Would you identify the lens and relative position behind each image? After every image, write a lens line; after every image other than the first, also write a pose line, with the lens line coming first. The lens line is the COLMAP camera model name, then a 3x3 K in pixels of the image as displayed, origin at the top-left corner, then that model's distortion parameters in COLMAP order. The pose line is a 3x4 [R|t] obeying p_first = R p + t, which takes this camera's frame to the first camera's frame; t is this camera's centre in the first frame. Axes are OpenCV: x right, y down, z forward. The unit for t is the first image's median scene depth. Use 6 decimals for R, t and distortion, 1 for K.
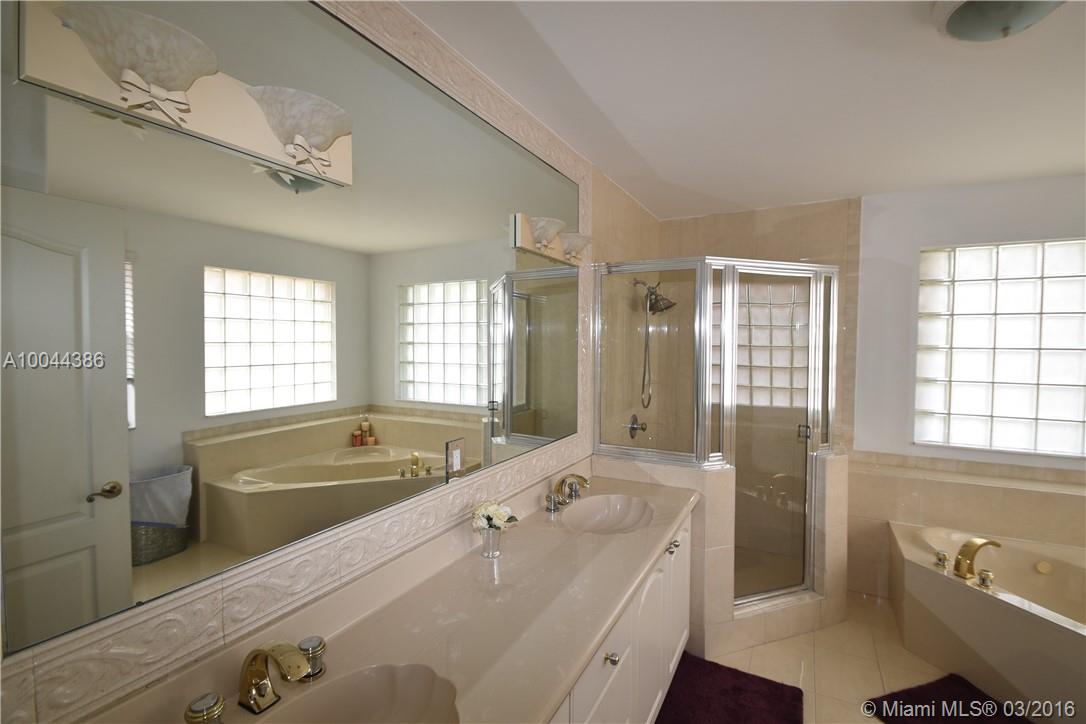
lens RADIAL K [[475.2, 0, 545.0], [0, 475.2, 355.7], [0, 0, 1]] dist [-0.000768, -0.005137]
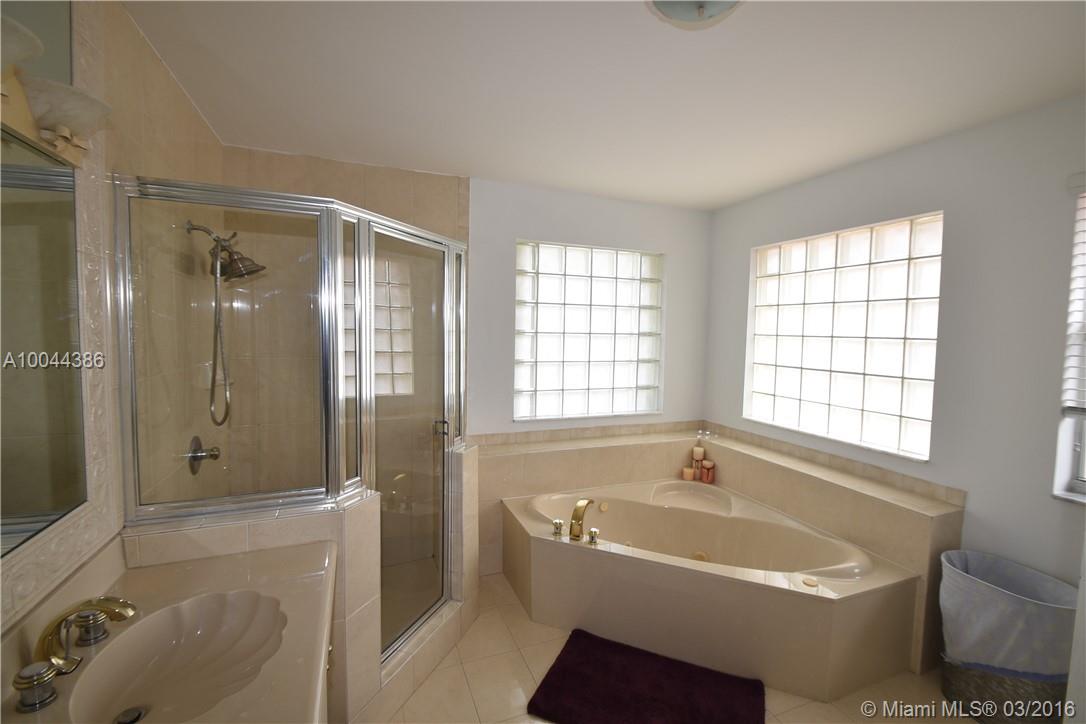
lens RADIAL K [[475.2, 0, 548.1], [0, 475.2, 356.1], [0, 0, 1]] dist [-0.000768, -0.005137]
pose [[0.628552, -0.038364, 0.776821, -0.007234], [0.009872, 0.999096, 0.041353, -0.007225], [-0.777705, -0.018324, 0.628362, 0.291030]]
